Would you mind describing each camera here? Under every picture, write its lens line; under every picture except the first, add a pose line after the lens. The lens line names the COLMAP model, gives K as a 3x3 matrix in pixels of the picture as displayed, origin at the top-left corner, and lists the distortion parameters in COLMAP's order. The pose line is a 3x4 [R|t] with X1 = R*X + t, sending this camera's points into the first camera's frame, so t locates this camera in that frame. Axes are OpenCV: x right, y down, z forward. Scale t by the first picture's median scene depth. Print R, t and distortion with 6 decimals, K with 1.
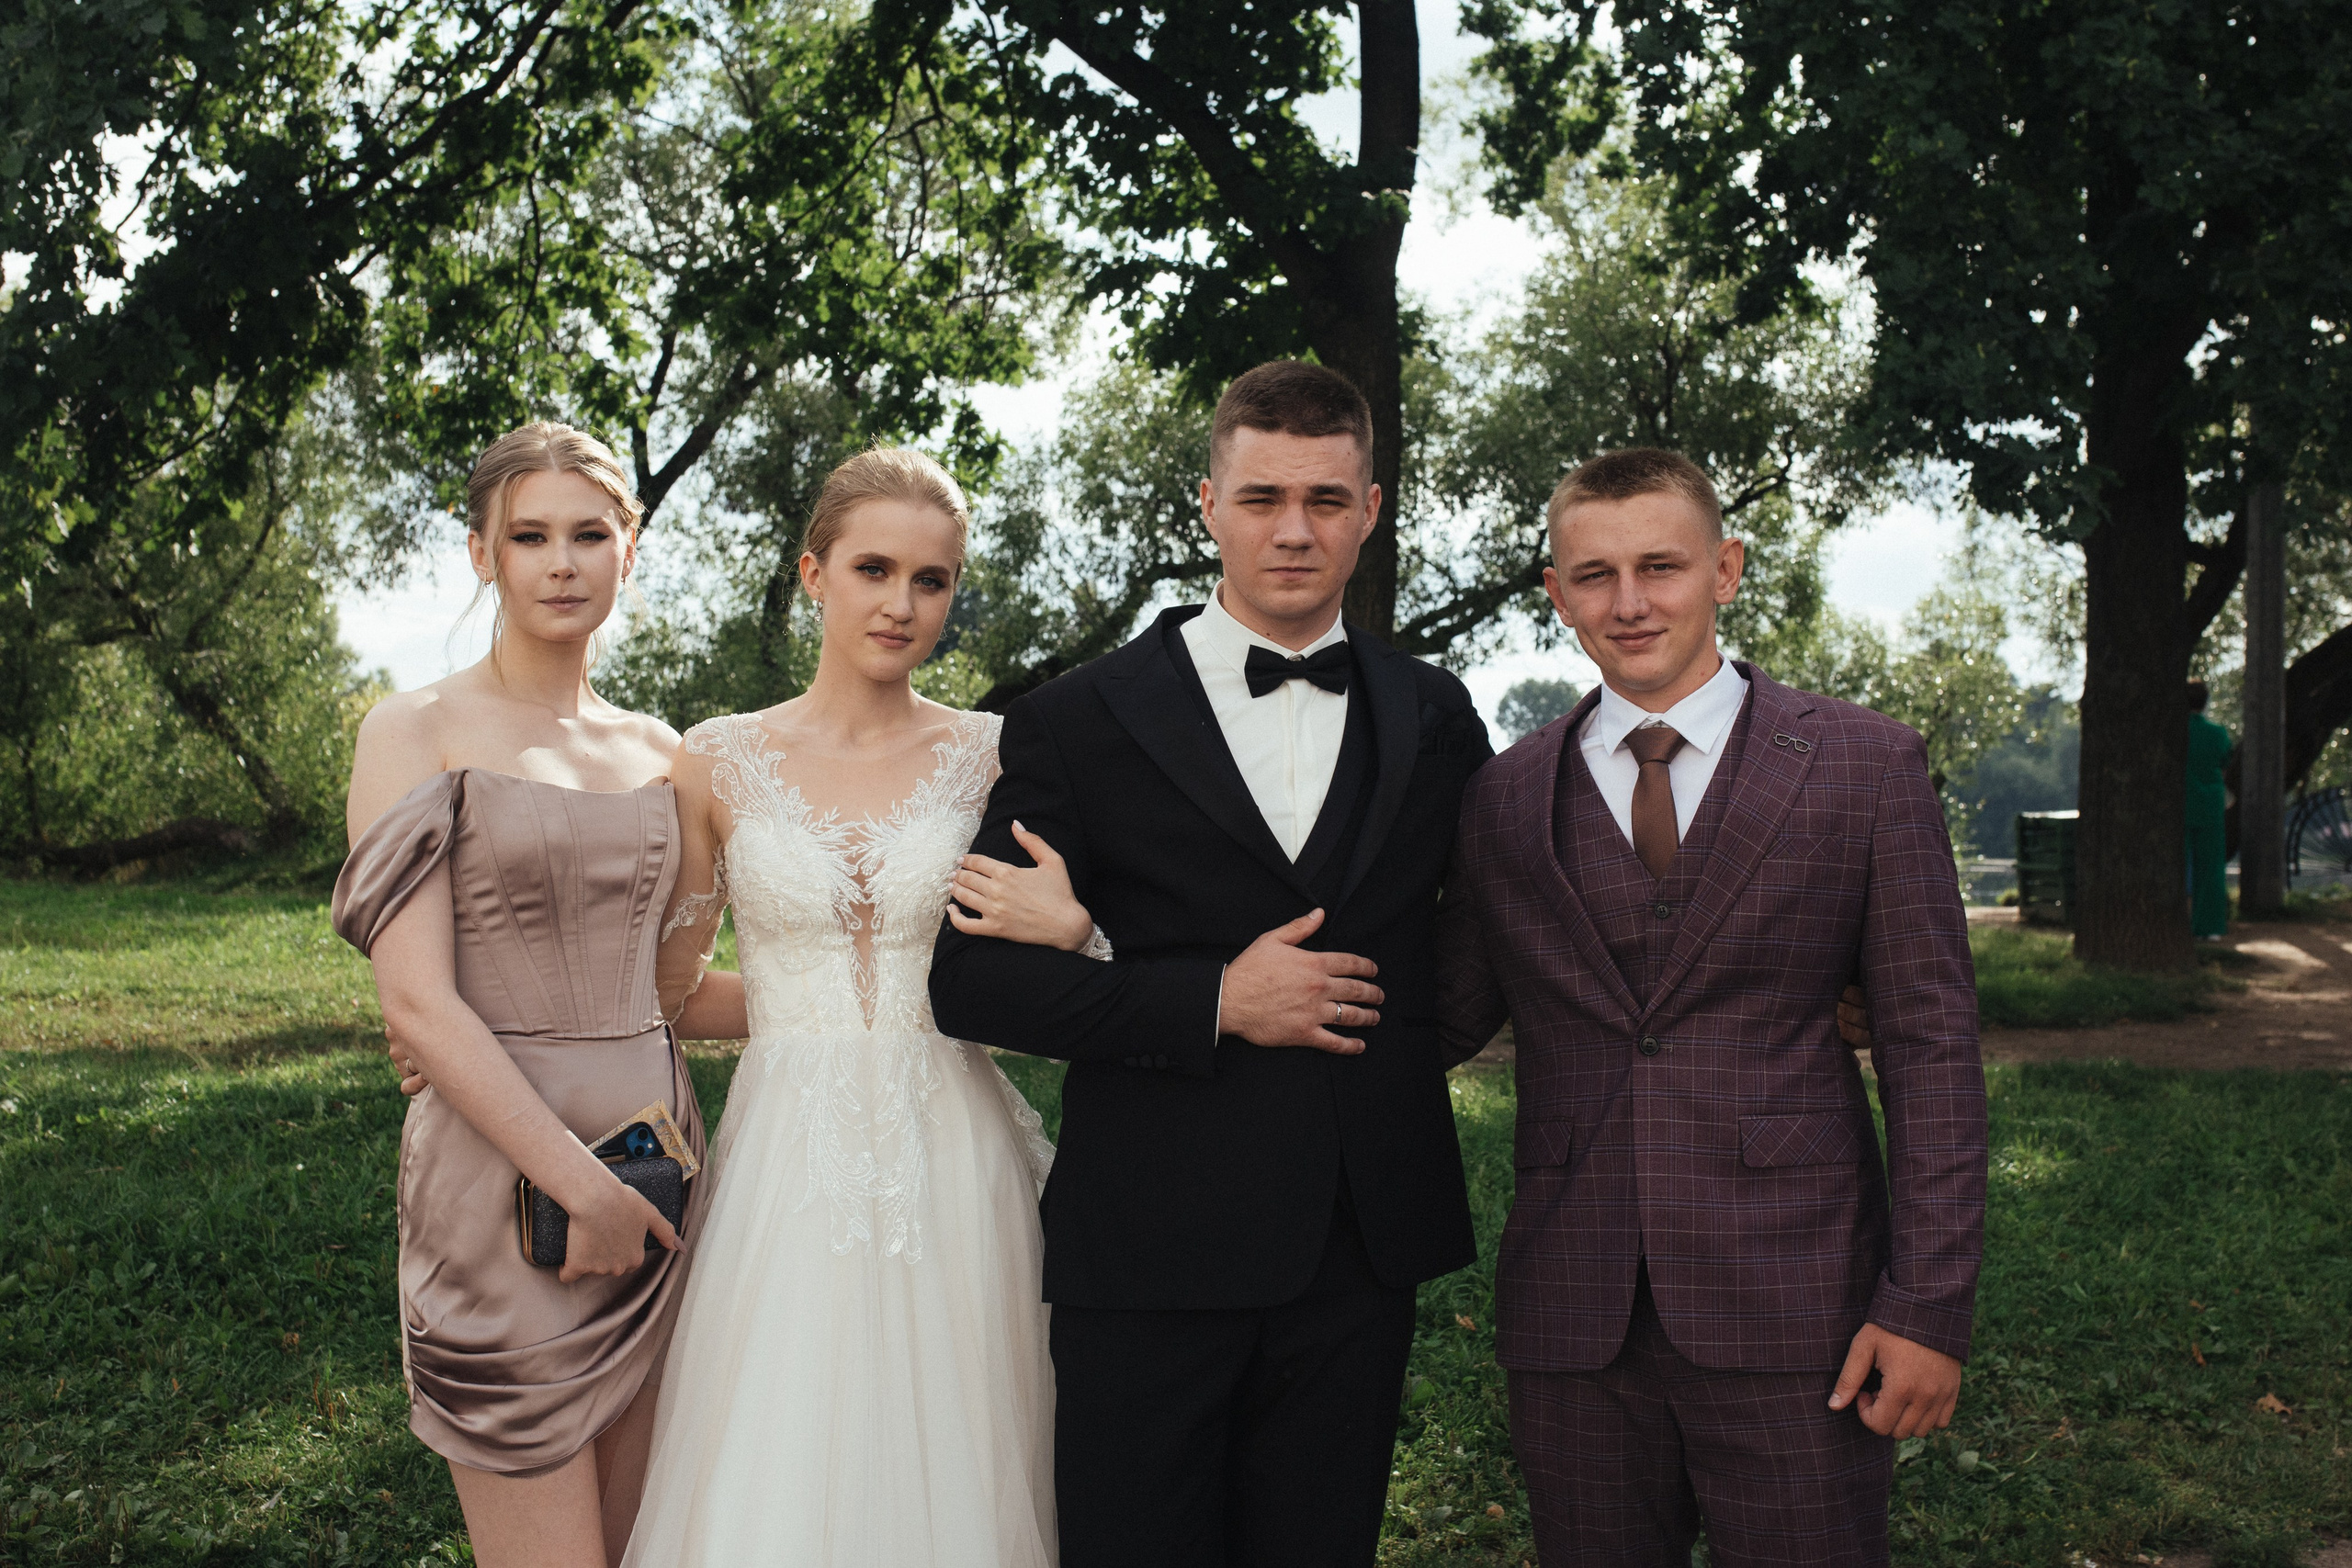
lens RADIAL K [[2402.7, 0, 1314.9], [0, 2402.7, 726.8], [0, 0, 1]] dist [-0.065850, 0.107359]
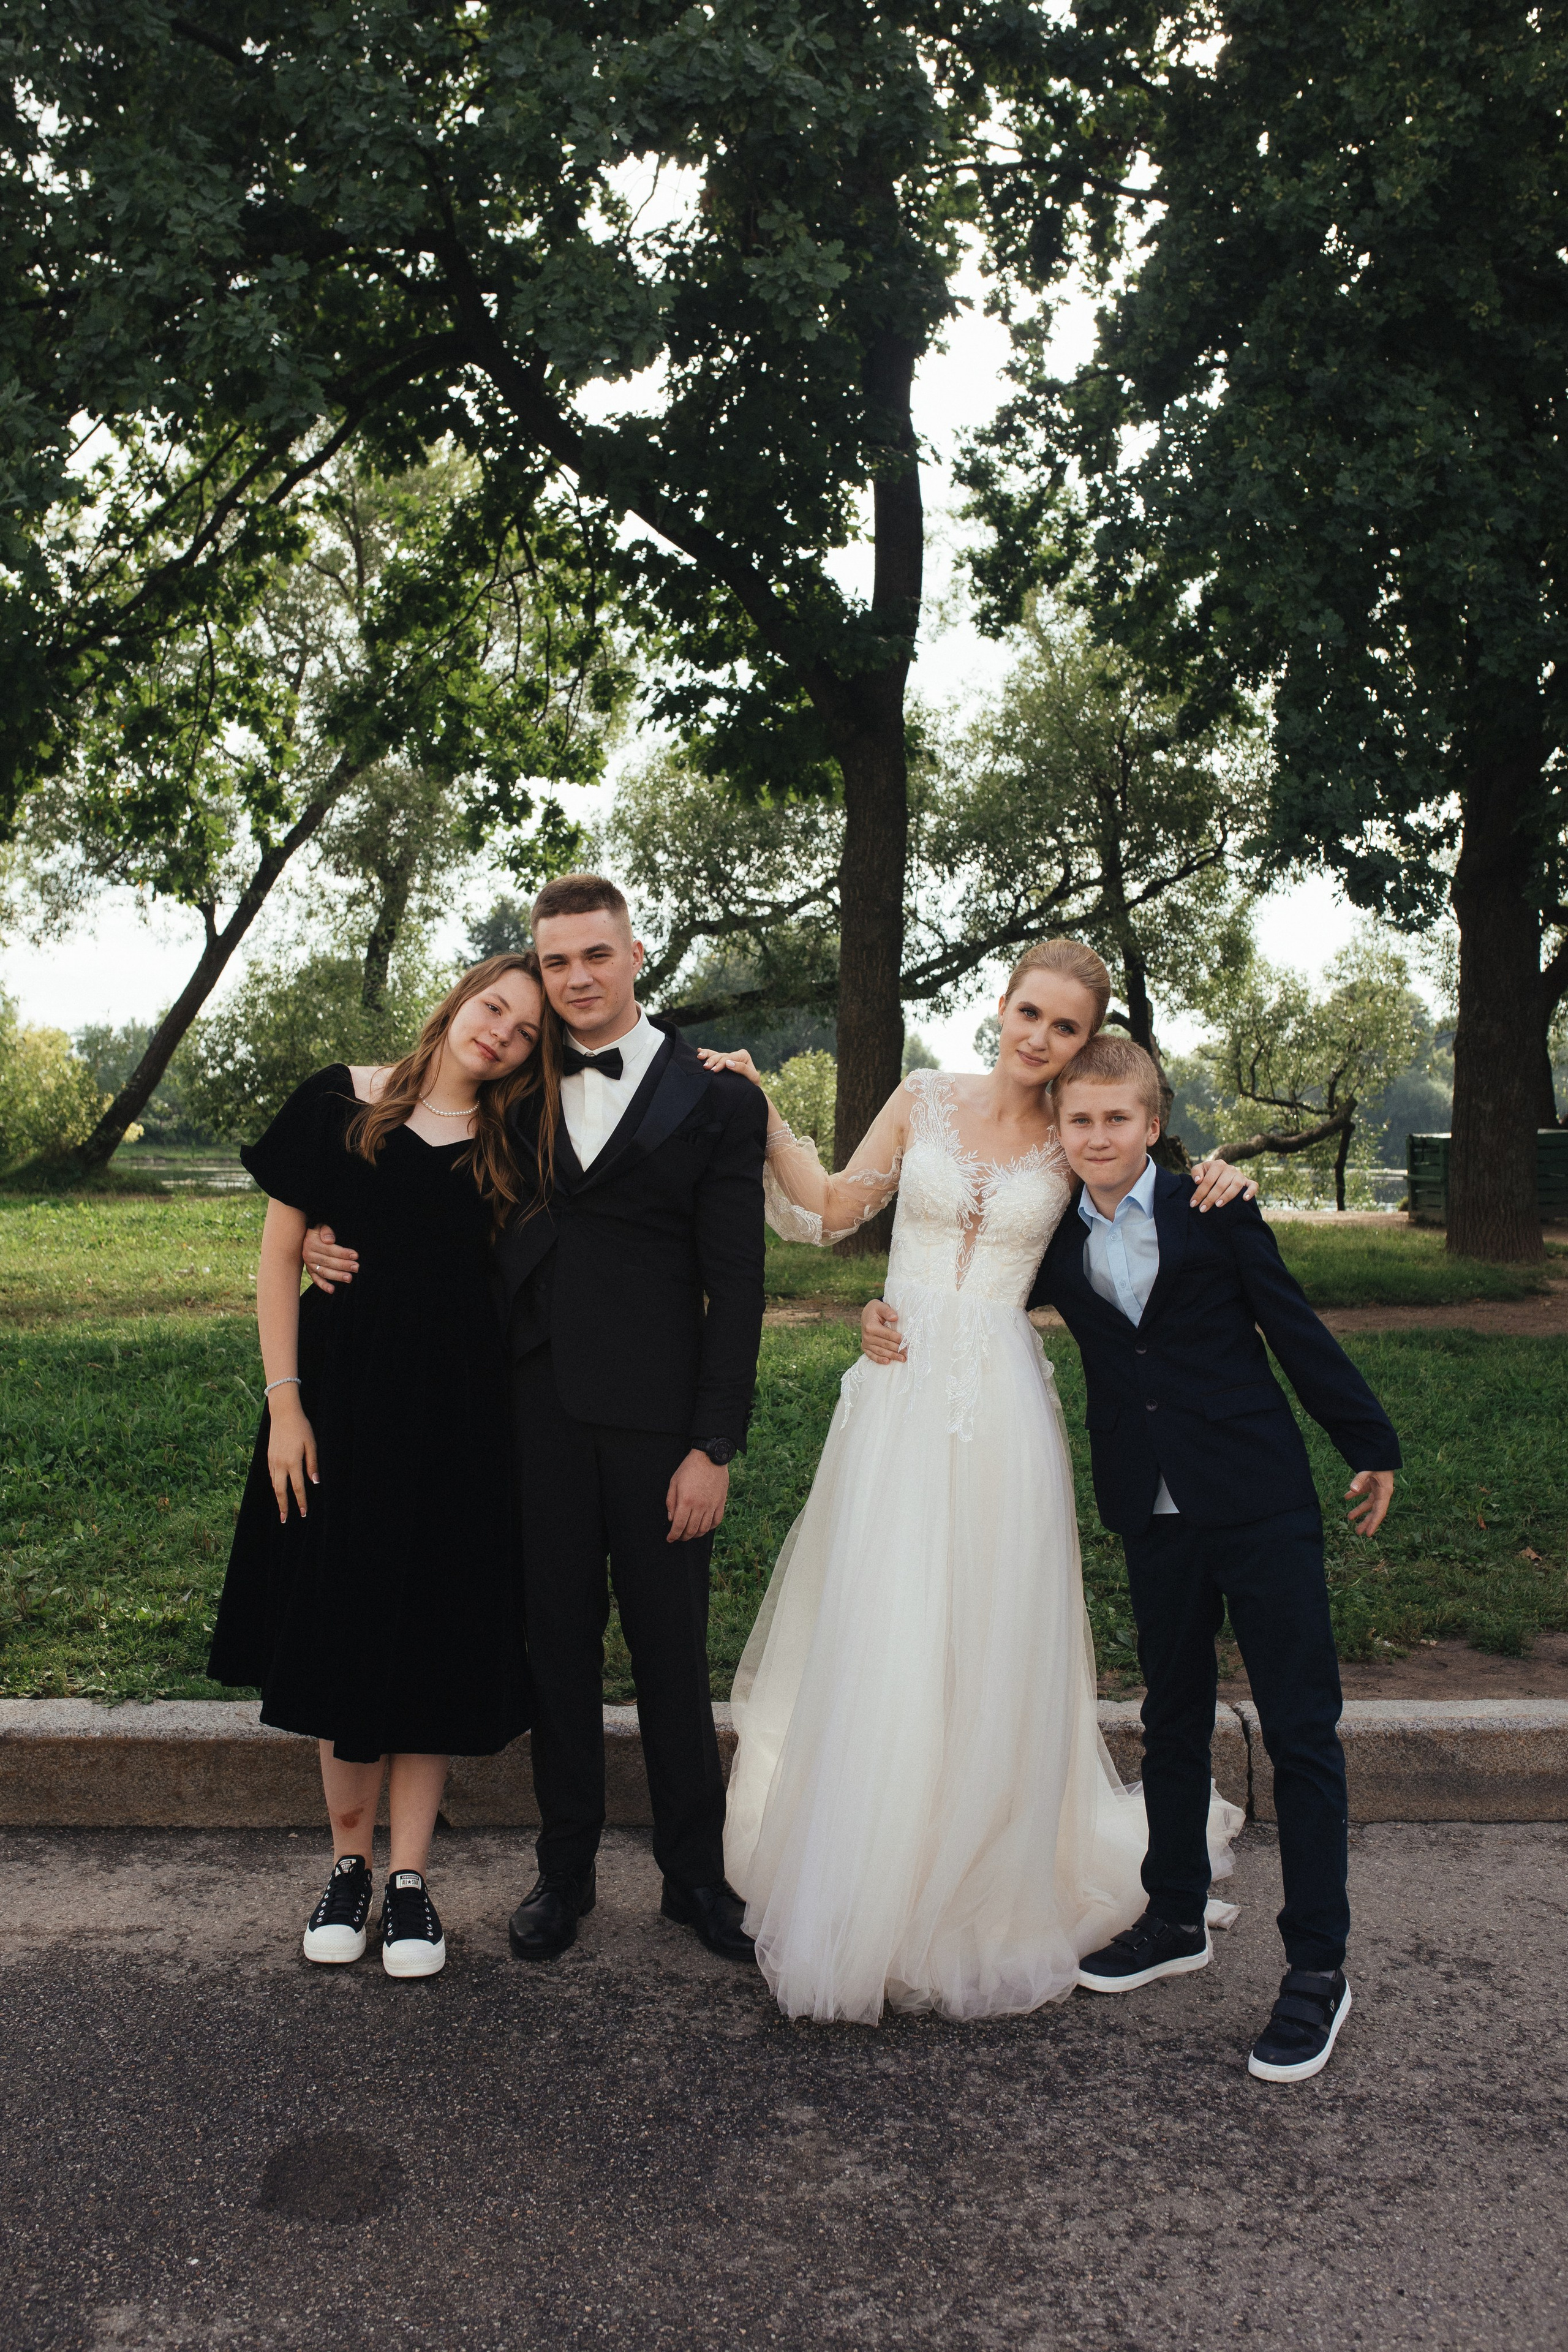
lens RADIAL K [[2242.8, 0, 786.0], [0, 2242.8, 1111.1], [0, 0, 1]] dist [-0.066845, 0.108567]
pose [[0.999984, 0.003031, -0.004842, -0.019262], [-0.002880, 0.999519, 0.030894, -0.010990], [0.004934, -0.030880, 0.999511, -0.153939]]
